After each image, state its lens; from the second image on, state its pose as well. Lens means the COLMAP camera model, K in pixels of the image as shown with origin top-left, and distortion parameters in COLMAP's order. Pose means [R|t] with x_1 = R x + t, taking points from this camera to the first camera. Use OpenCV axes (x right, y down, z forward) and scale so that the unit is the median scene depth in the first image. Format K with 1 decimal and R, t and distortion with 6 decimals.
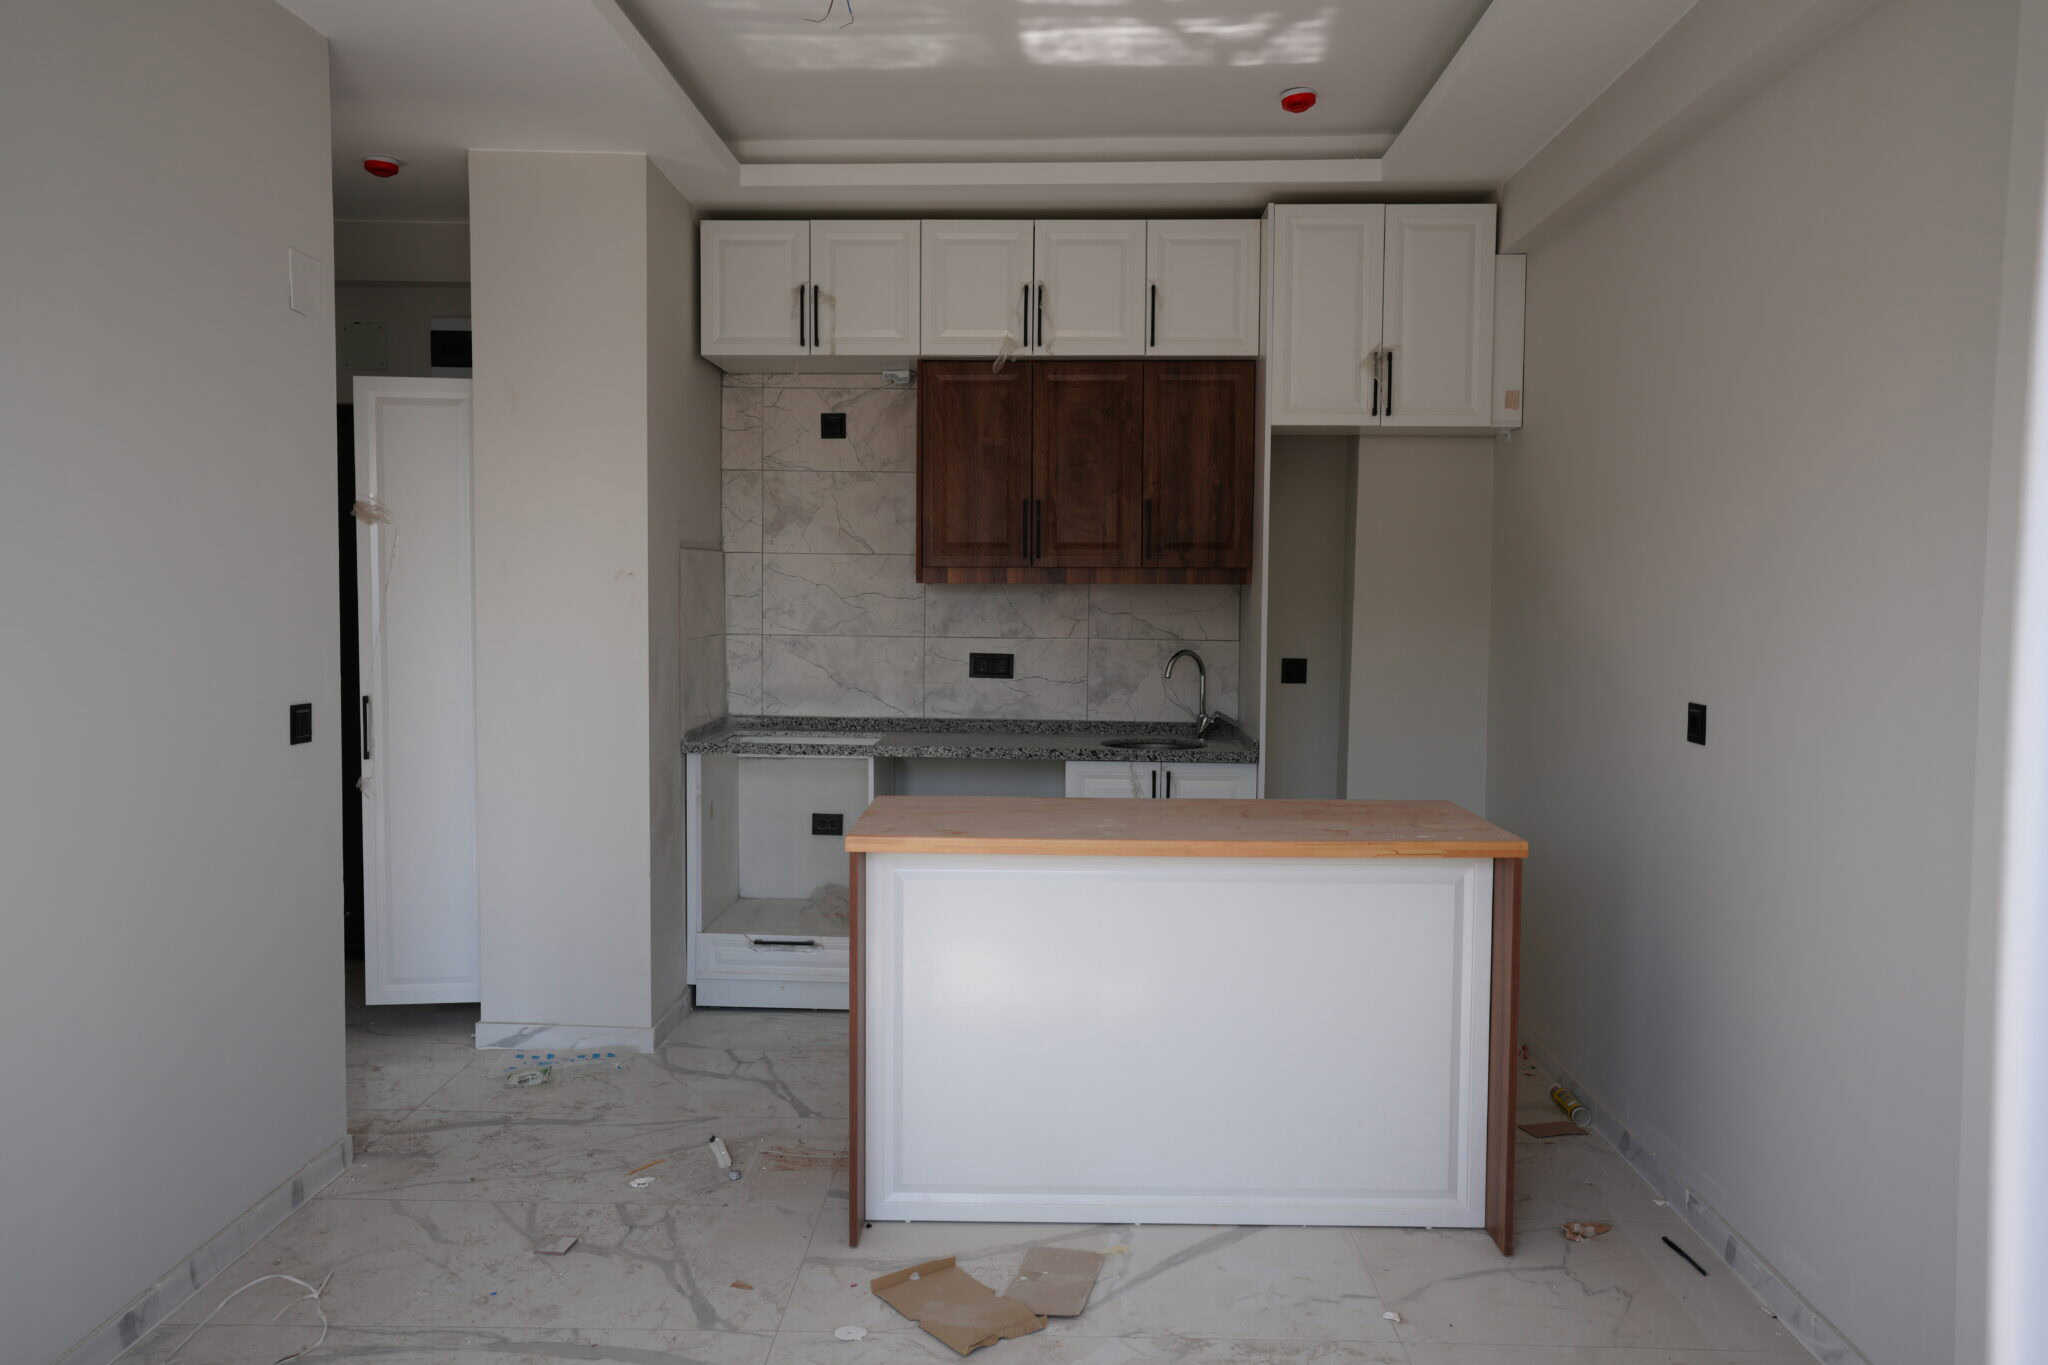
lens RADIAL K [[1561.1, 0, 1021.8], [0, 1561.1, 688.1], [0, 0, 1]] dist [-0.008524, 0.076895]
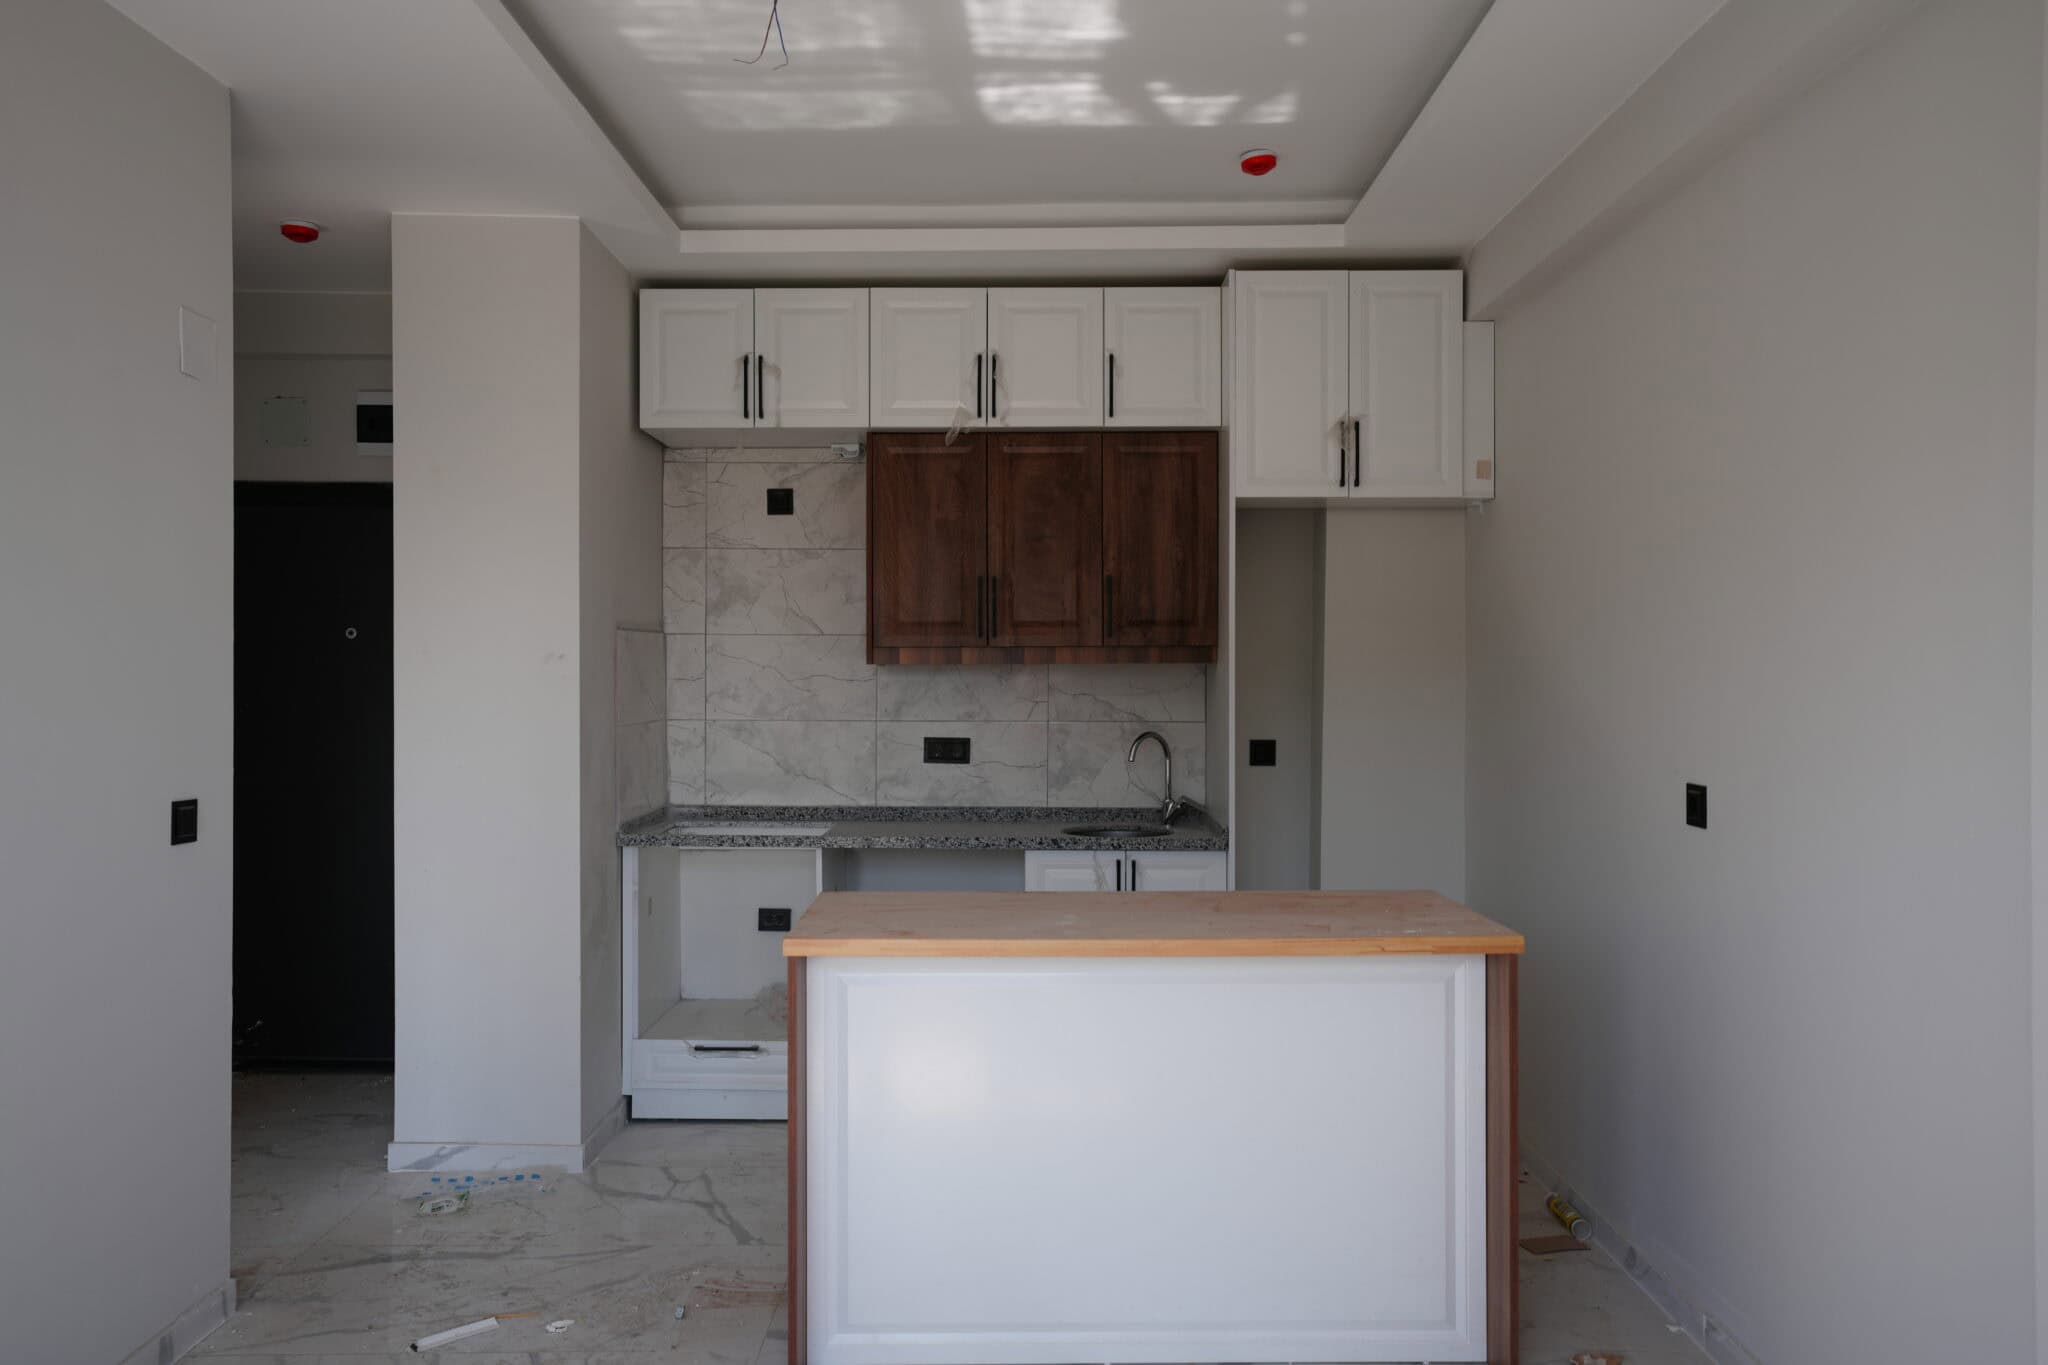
lens RADIAL K [[1561.1, 0, 1021.8], [0, 1561.1, 688.1], [0, 0, 1]] dist [-0.008524, 0.076895]
pose [[0.999660, -0.008227, 0.024733, 0.003366], [0.009536, 0.998533, -0.053308, -0.001152], [-0.024258, 0.053525, 0.998272, 0.048134]]
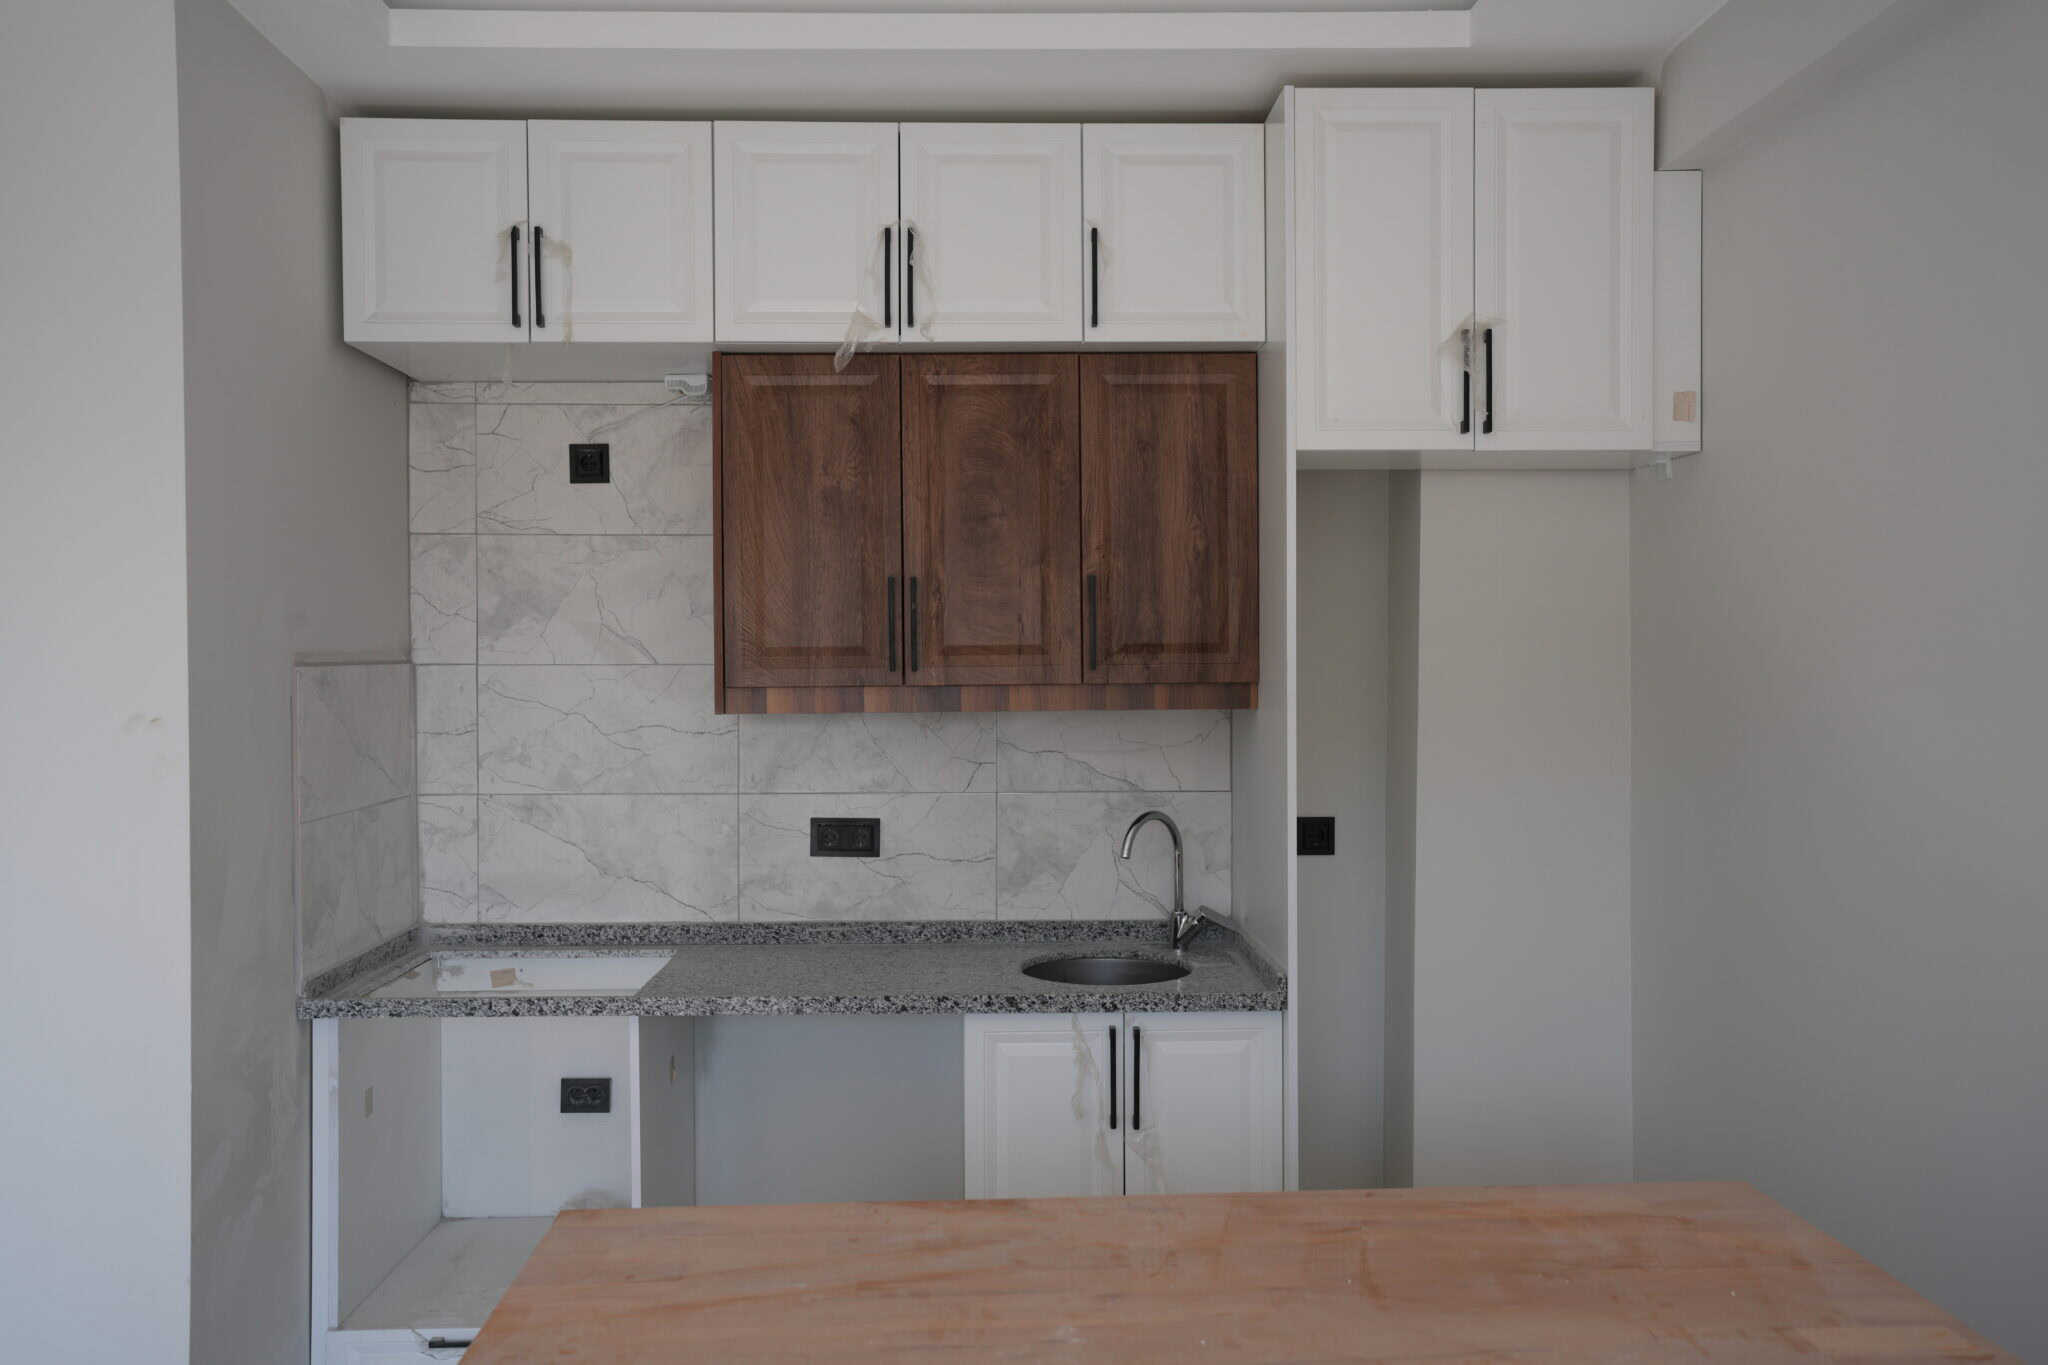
lens RADIAL K [[1561.1, 0, 1021.8], [0, 1561.1, 688.1], [0, 0, 1]] dist [-0.008524, 0.076895]
pose [[0.997729, -0.014633, 0.065741, 0.012322], [0.017706, 0.998766, -0.046407, -0.047688], [-0.064980, 0.047466, 0.996757, 0.387460]]
